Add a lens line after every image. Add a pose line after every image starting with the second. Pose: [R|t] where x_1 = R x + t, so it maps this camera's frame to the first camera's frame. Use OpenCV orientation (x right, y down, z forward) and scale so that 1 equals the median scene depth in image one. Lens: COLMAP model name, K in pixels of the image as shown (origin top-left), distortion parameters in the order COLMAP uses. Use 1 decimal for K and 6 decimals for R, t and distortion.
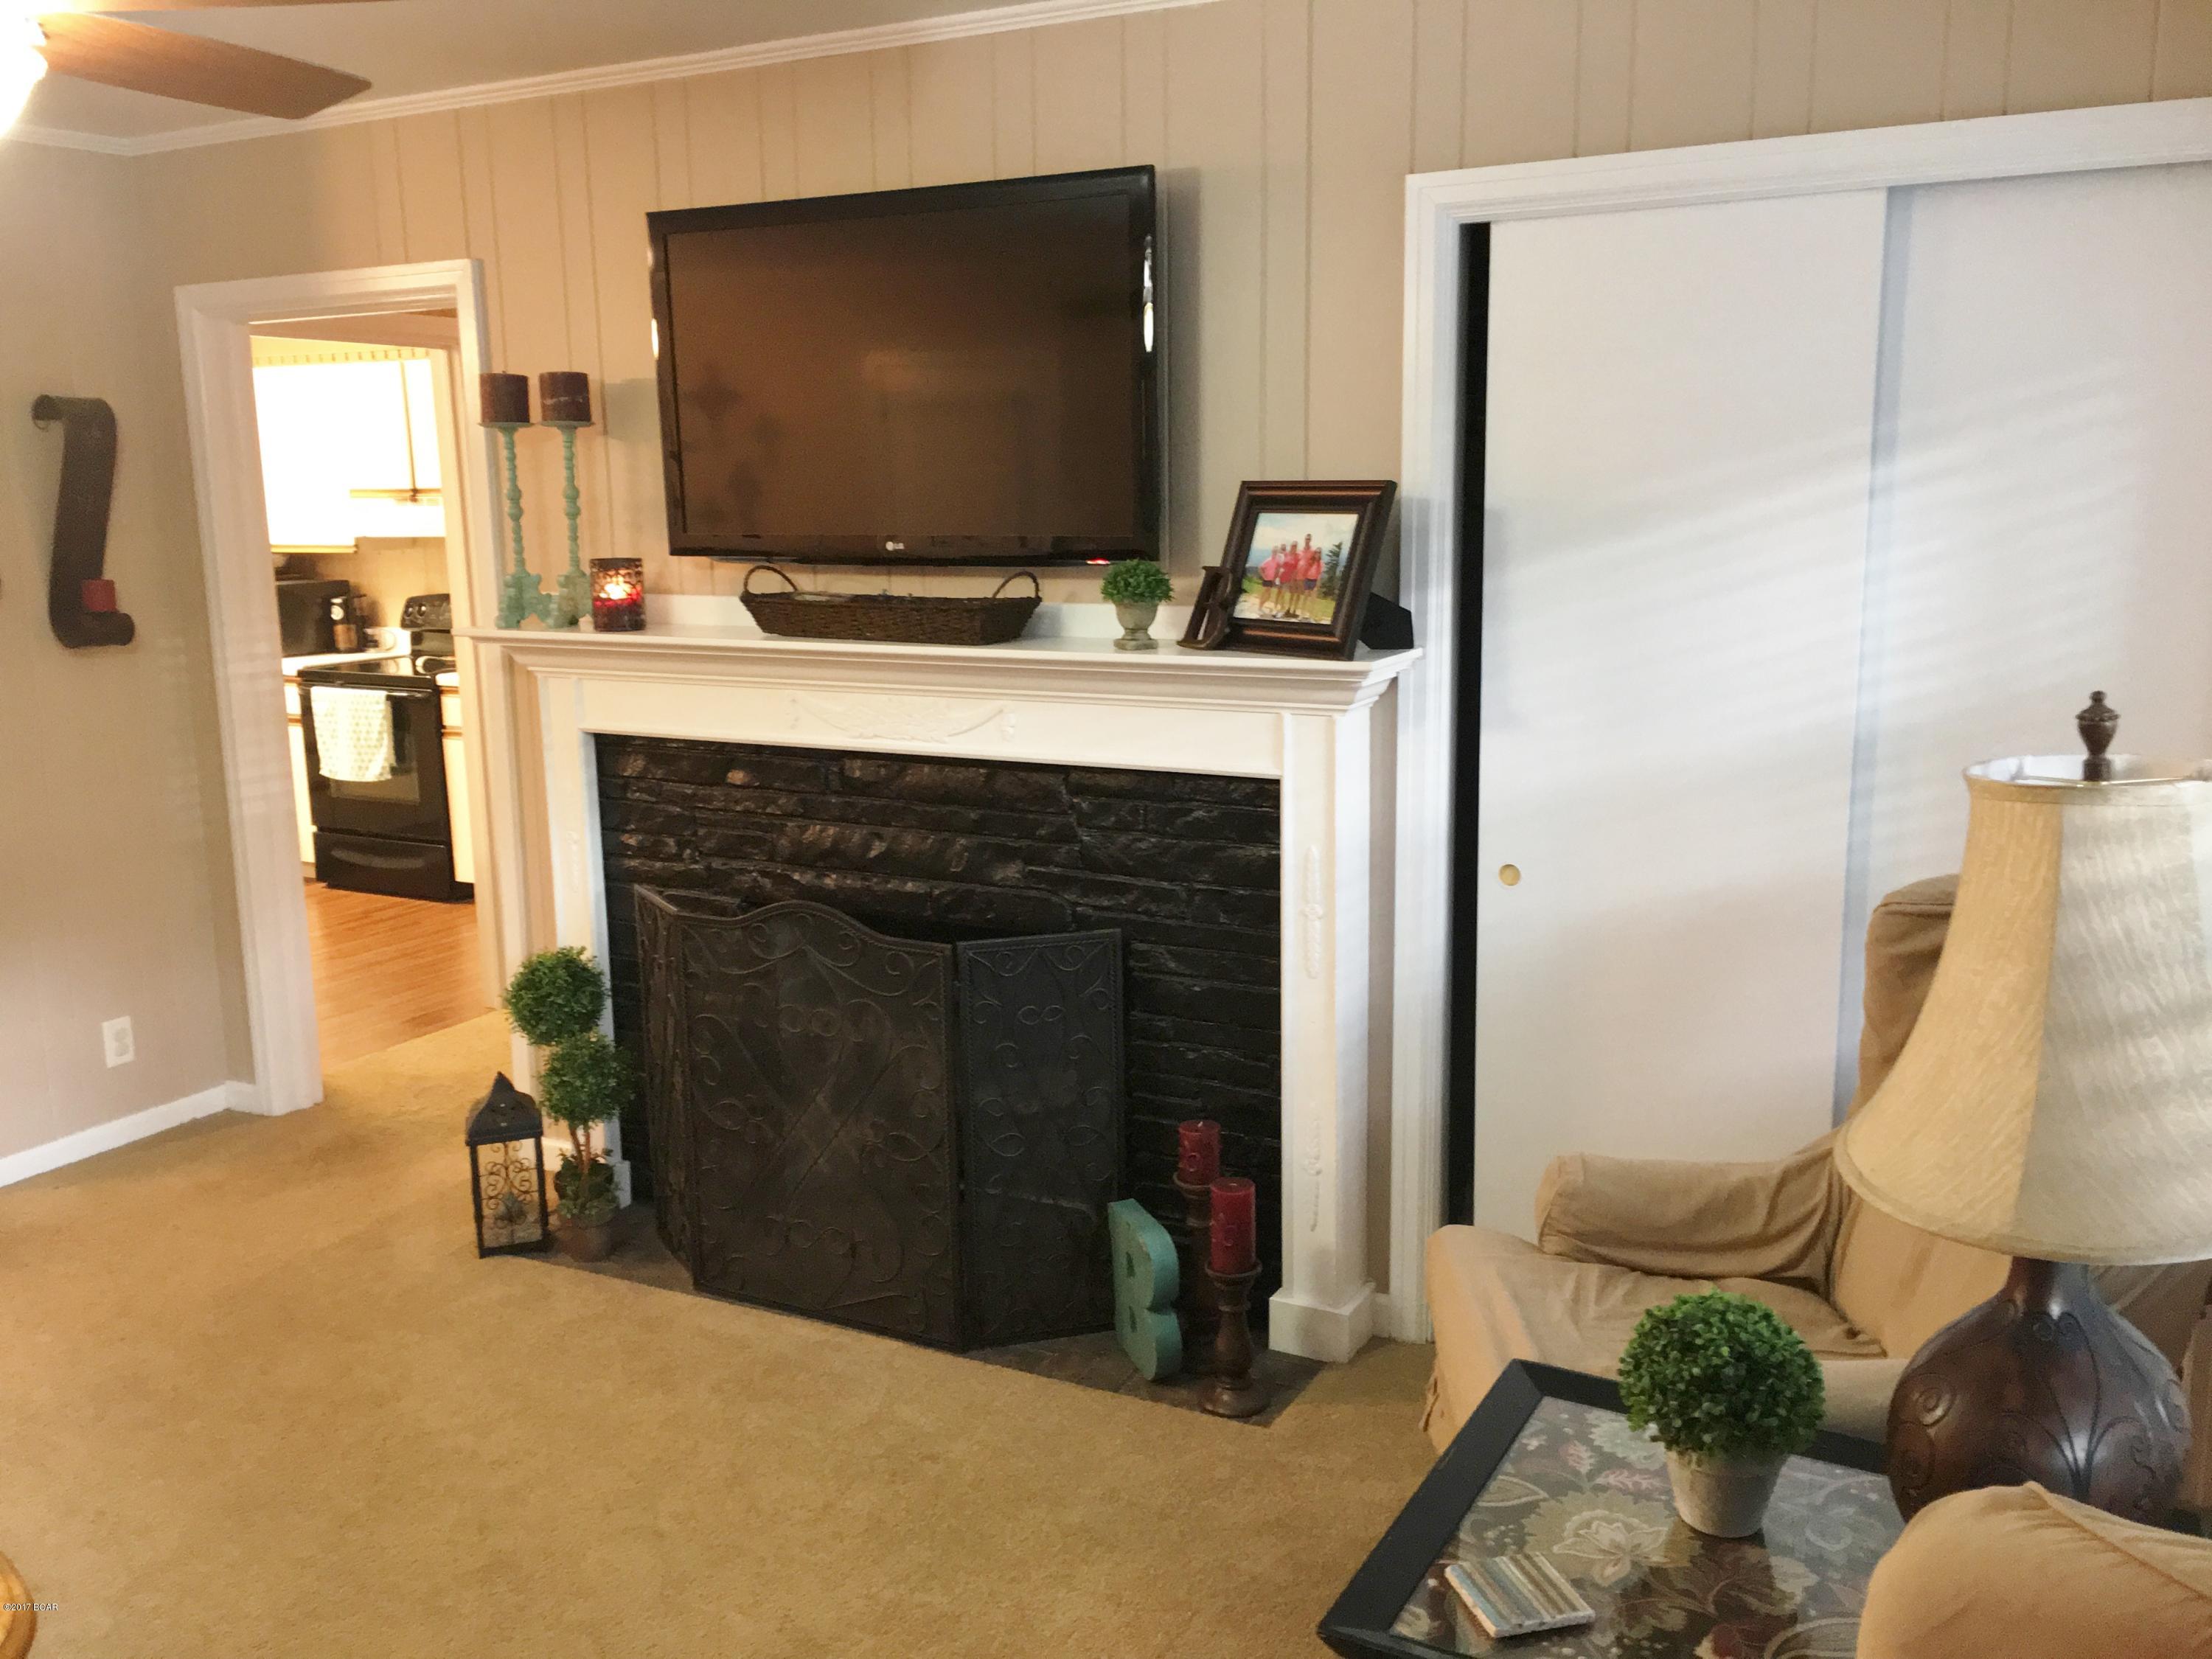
lens RADIAL K [[1893.1, 0, 1098.0], [0, 1893.1, 831.3], [0, 0, 1]] dist [0.049932, -0.039046]
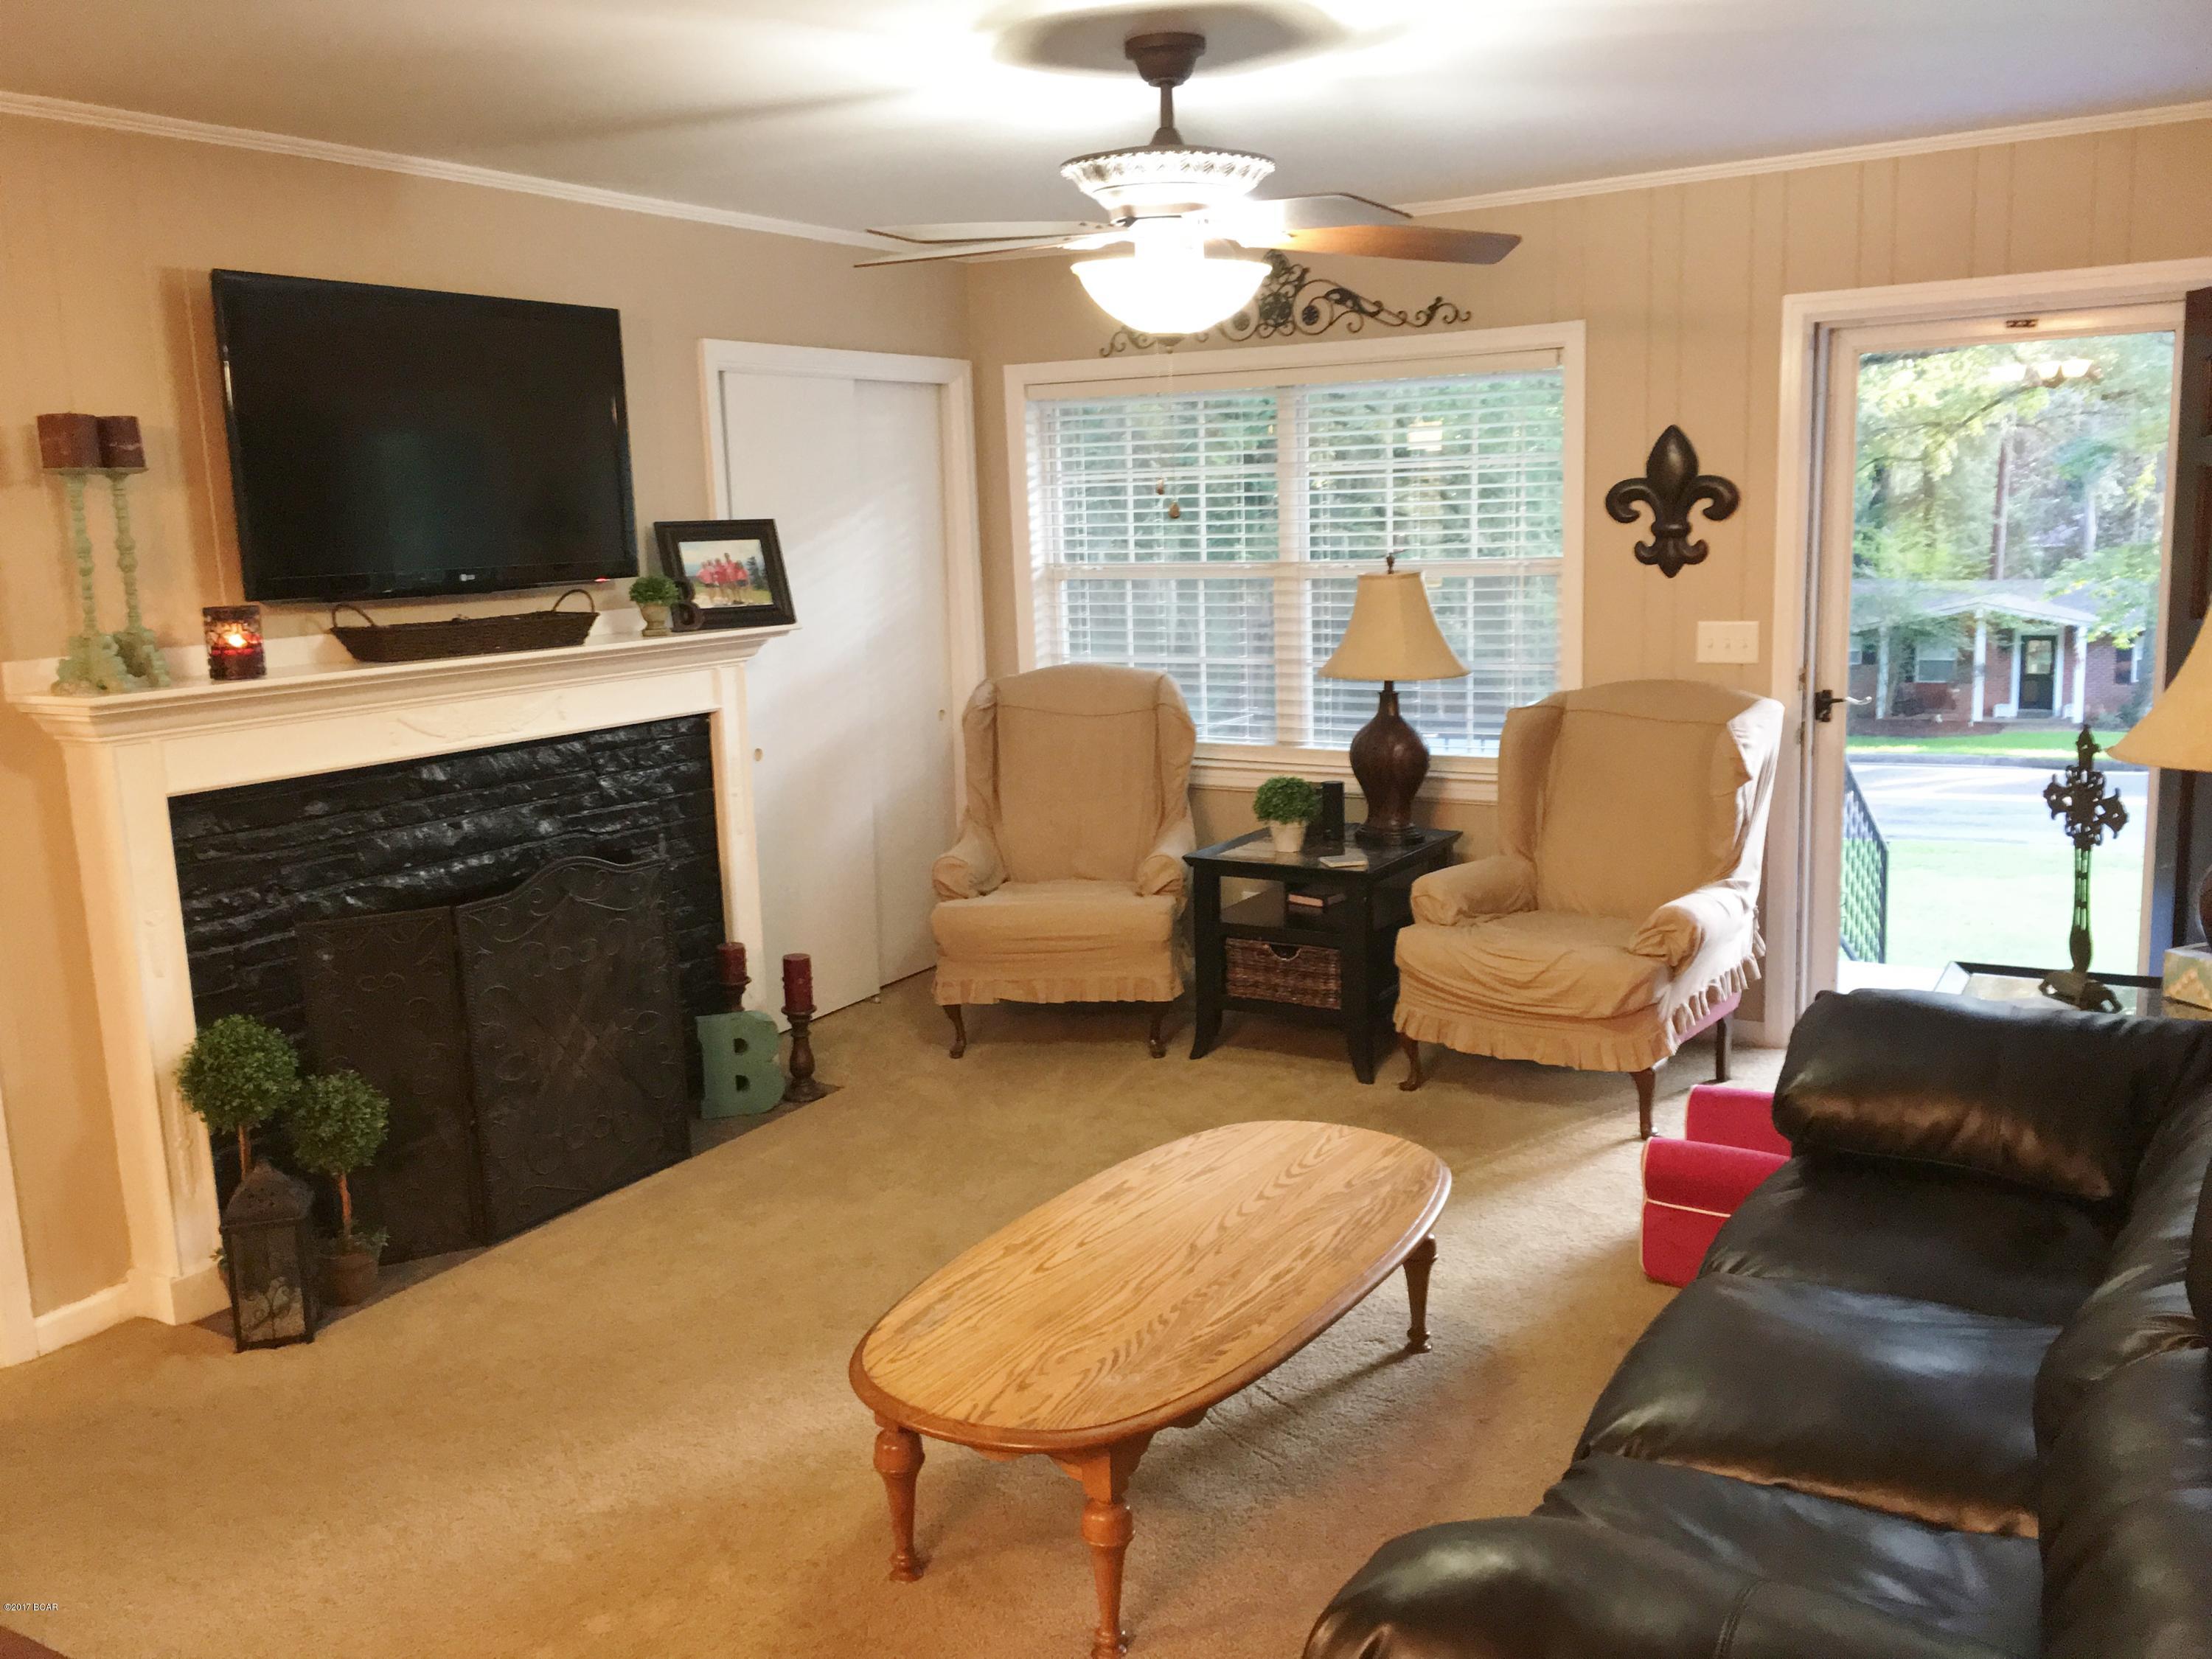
lens RADIAL K [[1893.1, 0, 1109.1], [0, 1893.1, 834.6], [0, 0, 1]] dist [0.049932, -0.039046]
pose [[0.034853, -0.159784, 0.986536, -1.324938], [0.214239, 0.965382, 0.148789, -0.084485], [-0.976159, 0.206169, 0.067878, 0.546606]]
